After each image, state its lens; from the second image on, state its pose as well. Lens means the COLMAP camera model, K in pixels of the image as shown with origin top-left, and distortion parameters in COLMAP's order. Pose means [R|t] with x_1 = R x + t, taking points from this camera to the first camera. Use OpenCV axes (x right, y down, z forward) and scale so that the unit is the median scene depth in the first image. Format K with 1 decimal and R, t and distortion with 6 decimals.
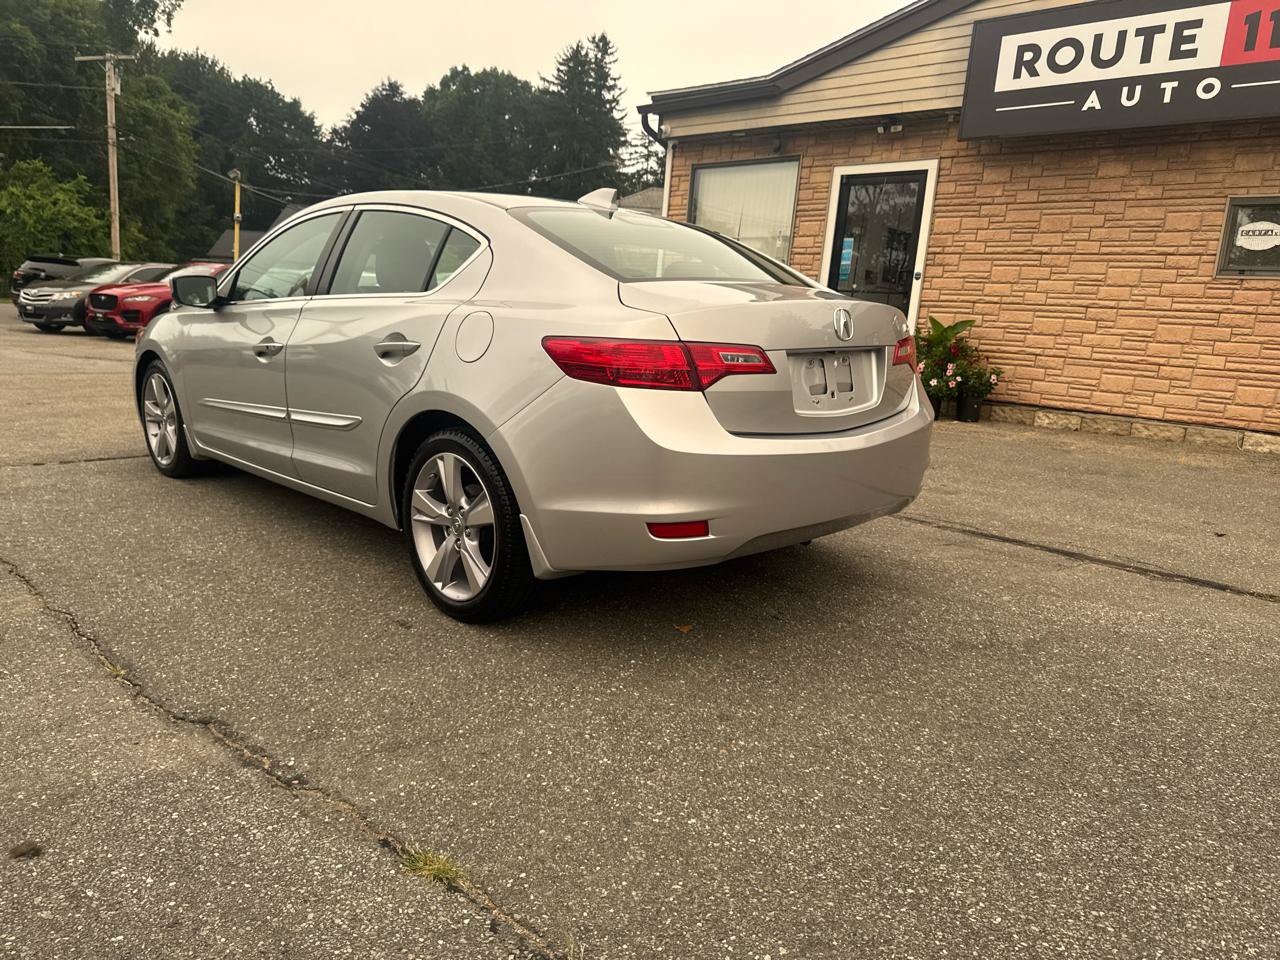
lens RADIAL K [[928.7, 0, 644.0], [0, 928.7, 506.1], [0, 0, 1]] dist [0.015303, -0.022434]
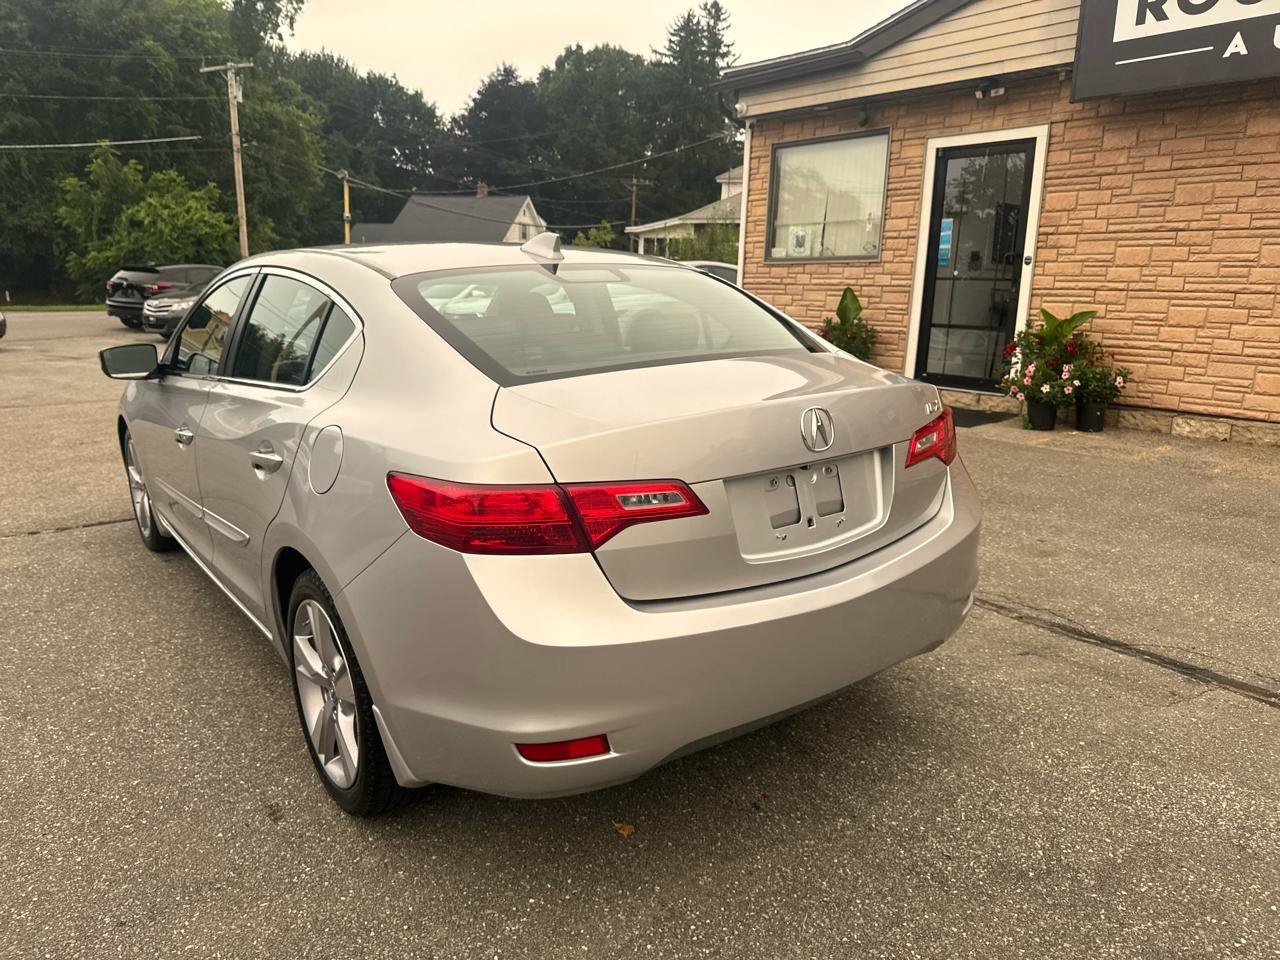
lens RADIAL K [[936.1, 0, 650.1], [0, 936.1, 488.8], [0, 0, 1]] dist [0.003623, -0.012049]
pose [[0.990847, -0.020448, -0.133432, 0.061879], [0.022061, 0.999700, 0.010622, -0.055545], [0.133175, -0.013469, 0.991001, 0.094380]]
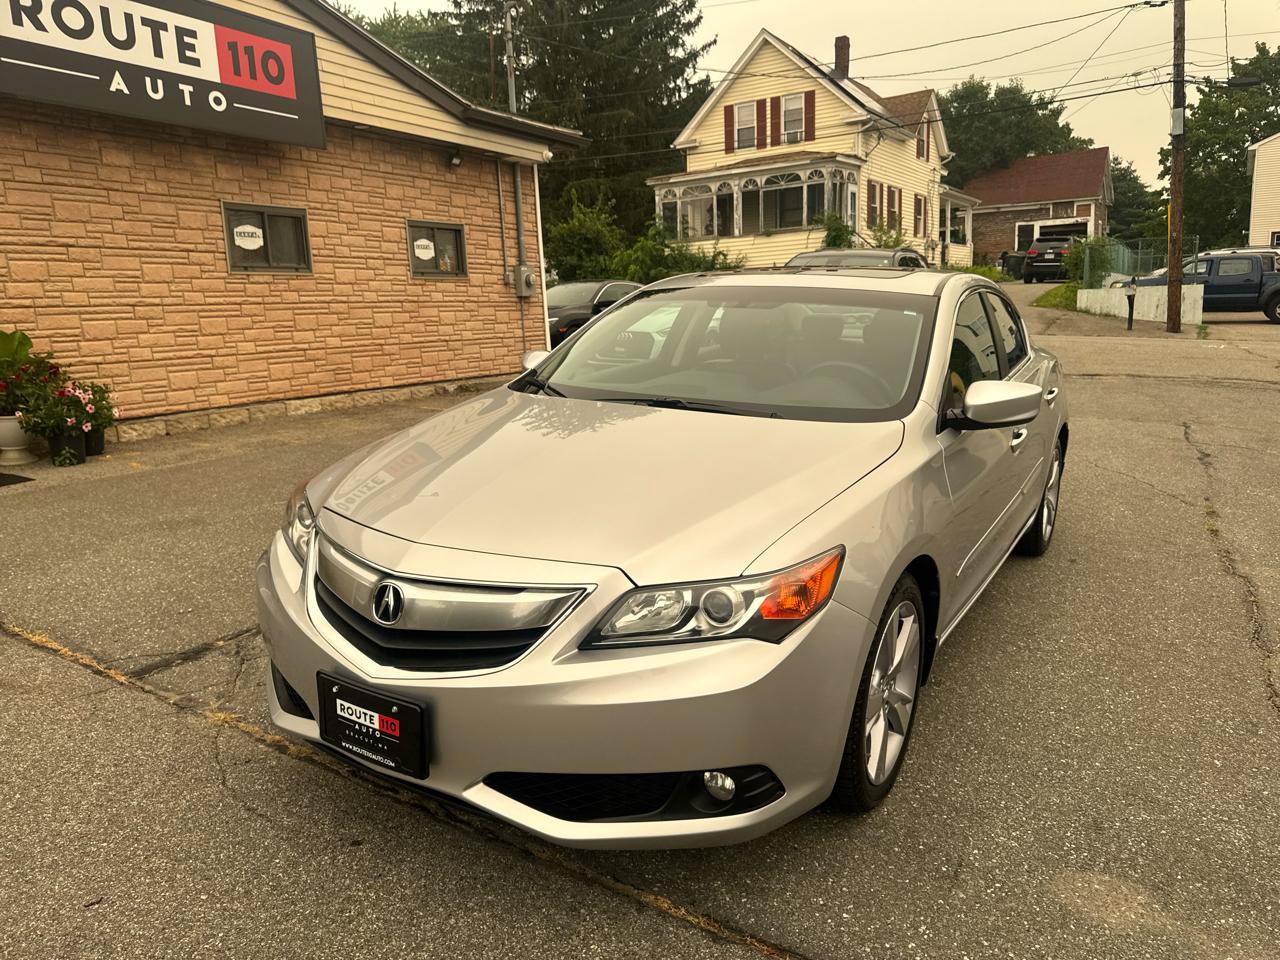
lens RADIAL K [[927.7, 0, 660.2], [0, 927.7, 494.0], [0, 0, 1]] dist [0.004705, -0.007169]
pose [[-0.261722, -0.260663, 0.929277, -0.534873], [0.189519, 0.930213, 0.314302, -0.216103], [-0.946353, 0.258376, -0.194057, 0.684824]]
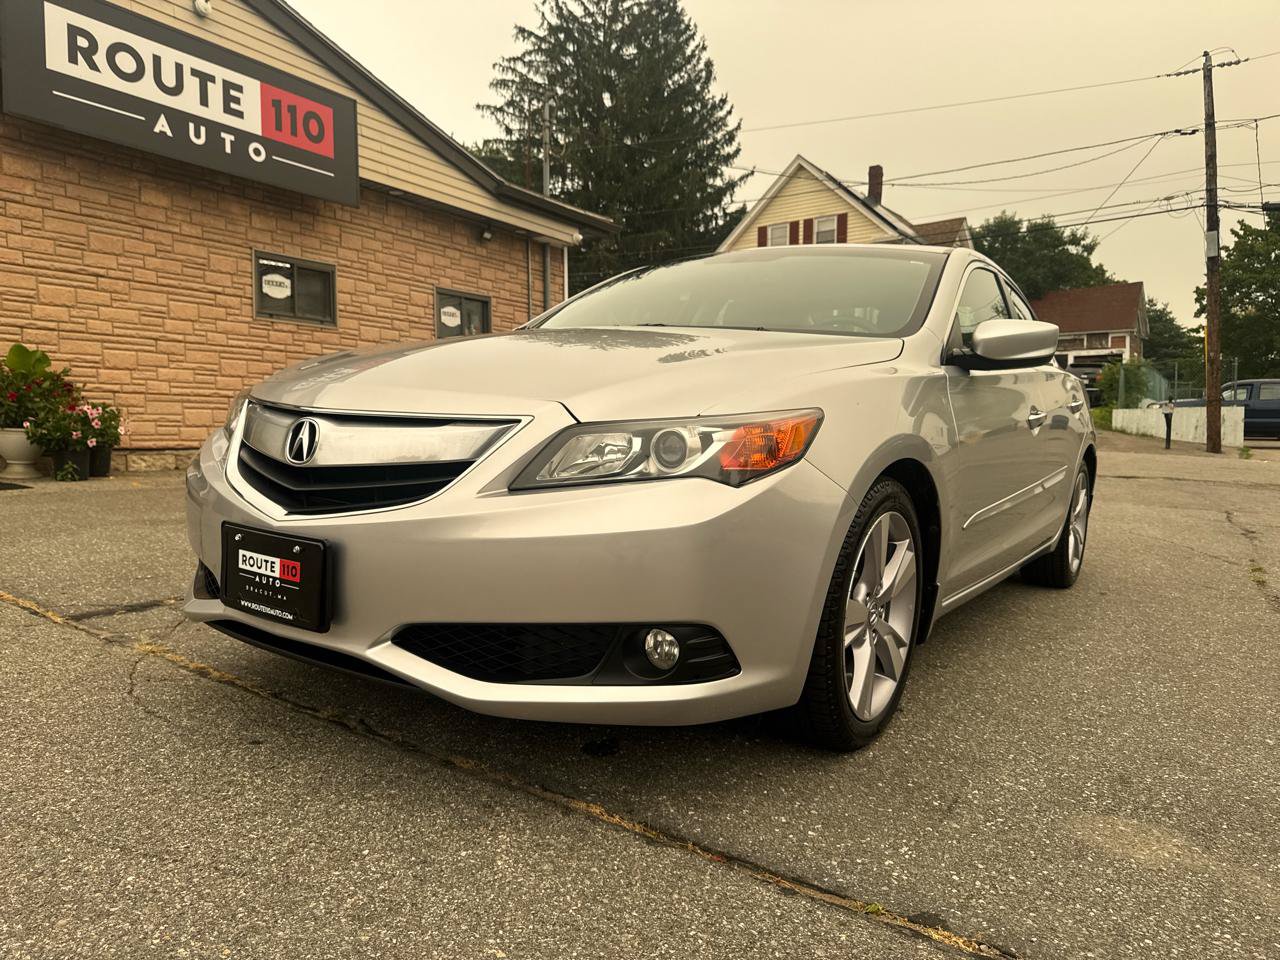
lens RADIAL K [[928.7, 0, 644.0], [0, 928.7, 506.1], [0, 0, 1]] dist [0.015303, -0.022434]
pose [[-0.207899, -0.154999, 0.965791, -0.527256], [0.161170, 0.968442, 0.190118, -0.140752], [-0.964781, 0.195182, -0.176357, 0.677111]]
